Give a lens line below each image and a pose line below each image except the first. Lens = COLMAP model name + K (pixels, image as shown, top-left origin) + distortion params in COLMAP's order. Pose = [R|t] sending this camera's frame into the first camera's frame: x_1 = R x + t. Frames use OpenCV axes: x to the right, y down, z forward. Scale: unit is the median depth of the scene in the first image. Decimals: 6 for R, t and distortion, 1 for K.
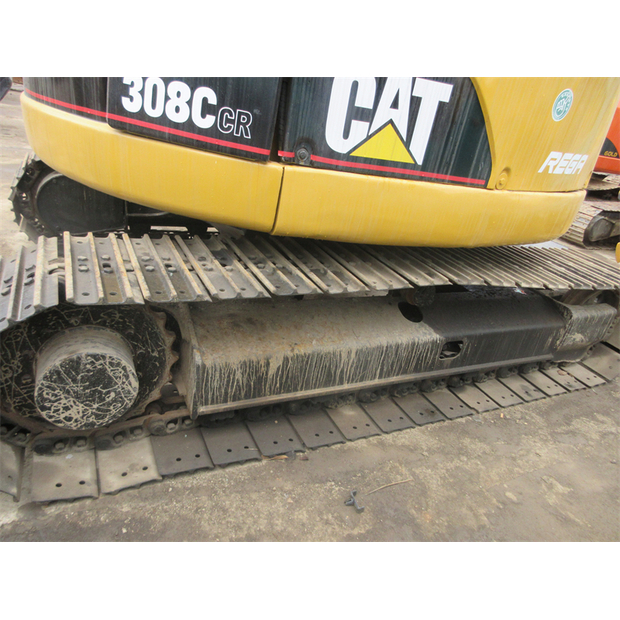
lens RADIAL K [[465.2, 0, 310.5], [0, 465.2, 303.9], [0, 0, 1]] dist [-0.018694, -0.003519]
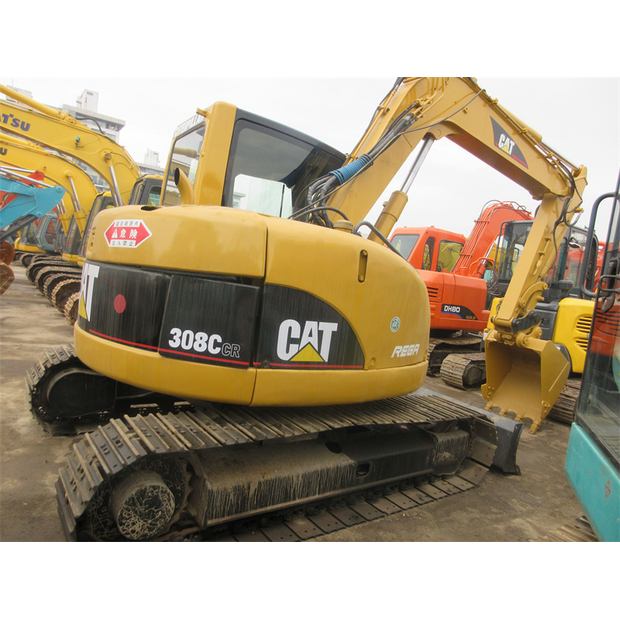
lens RADIAL K [[465.2, 0, 310.5], [0, 465.2, 303.9], [0, 0, 1]] dist [-0.018694, -0.003519]
pose [[0.983688, -0.053691, 0.171683, -0.126533], [0.107519, 0.940657, -0.321876, 0.073173], [-0.144213, 0.335084, 0.931086, -0.746730]]
